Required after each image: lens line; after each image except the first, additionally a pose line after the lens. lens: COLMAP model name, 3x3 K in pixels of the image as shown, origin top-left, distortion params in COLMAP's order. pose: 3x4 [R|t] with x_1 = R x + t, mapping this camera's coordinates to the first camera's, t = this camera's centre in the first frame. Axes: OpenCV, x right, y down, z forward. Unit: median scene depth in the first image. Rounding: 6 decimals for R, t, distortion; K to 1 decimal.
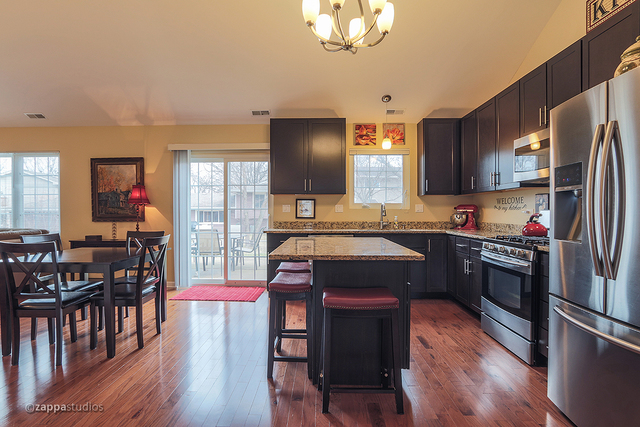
lens RADIAL K [[326.6, 0, 315.9], [0, 326.6, 213.1], [0, 0, 1]] dist [-0.016820, -0.001156]
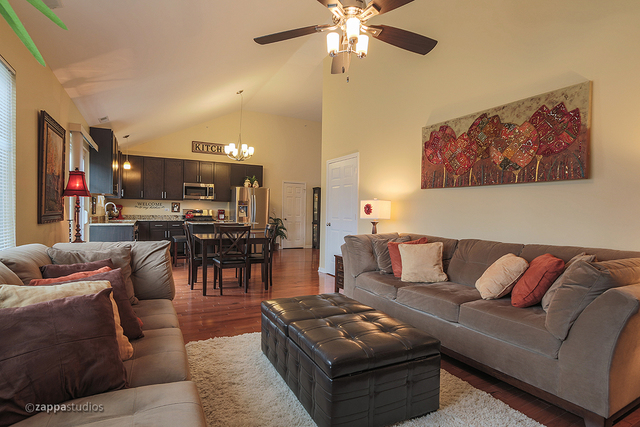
lens RADIAL K [[326.6, 0, 317.3], [0, 326.6, 215.6], [0, 0, 1]] dist [-0.016820, -0.001156]
pose [[-0.498826, -0.012673, 0.866609, -1.457971], [-0.008651, 0.999916, 0.009643, 0.005603], [-0.866659, -0.002687, -0.498894, 0.903541]]
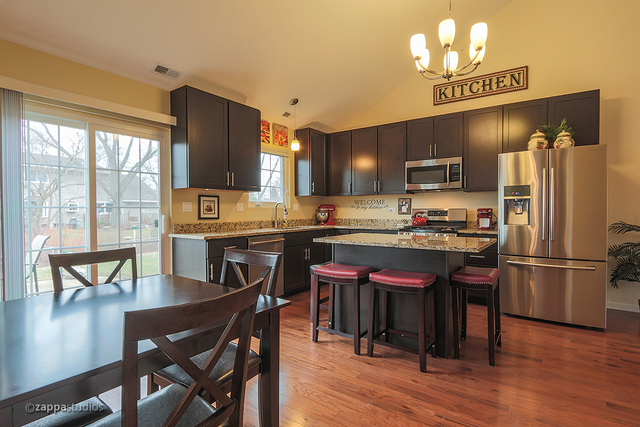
lens RADIAL K [[326.6, 0, 315.8], [0, 326.6, 209.2], [0, 0, 1]] dist [-0.016820, -0.001156]
pose [[0.568207, 0.000209, 0.822886, -0.551773], [0.008035, 0.999951, -0.005802, -0.001984], [-0.822847, 0.009909, 0.568177, 0.322985]]
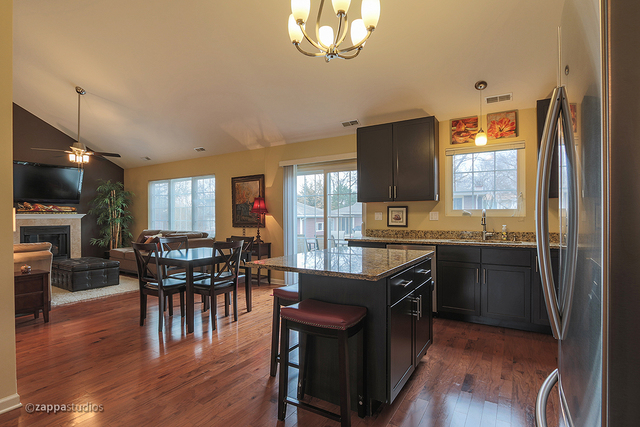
lens RADIAL K [[326.6, 0, 314.8], [0, 326.6, 212.9], [0, 0, 1]] dist [-0.016820, -0.001156]
pose [[0.860676, -0.009127, -0.509072, 0.247779], [0.002140, 0.999895, -0.014309, -0.010792], [0.509149, 0.011226, 0.860605, 0.059084]]
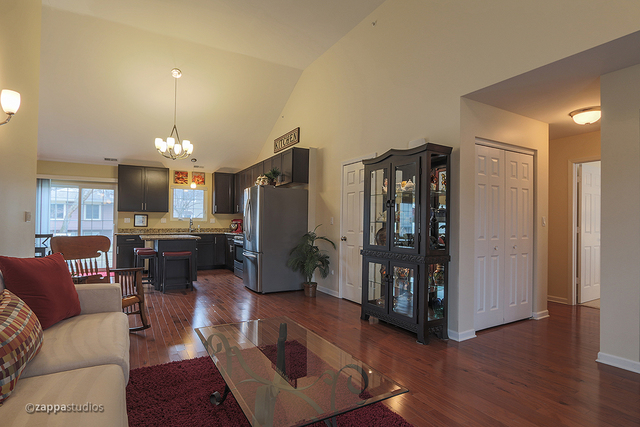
lens RADIAL K [[326.6, 0, 316.3], [0, 326.6, 217.2], [0, 0, 1]] dist [-0.016820, -0.001156]
pose [[0.854930, 0.013779, 0.518561, -0.124532], [-0.002865, 0.999757, -0.021843, 0.002440], [-0.518736, 0.017189, 0.854762, -0.824528]]
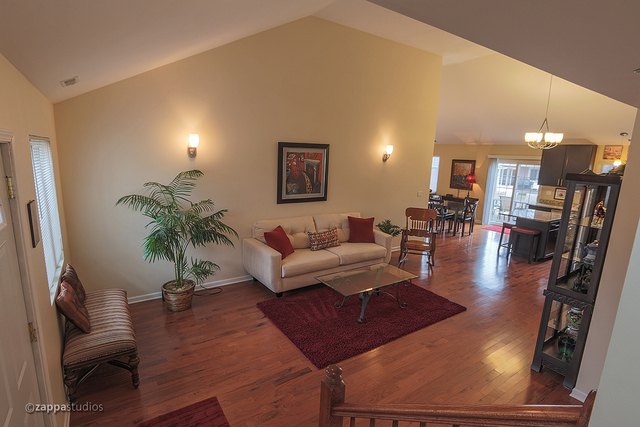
lens RADIAL K [[326.6, 0, 310.3], [0, 326.6, 218.3], [0, 0, 1]] dist [-0.016820, -0.001156]
pose [[0.567694, 0.184651, -0.802264, 0.627194], [-0.037582, 0.979318, 0.198808, -0.184301], [0.822381, -0.082712, 0.562893, -1.109732]]
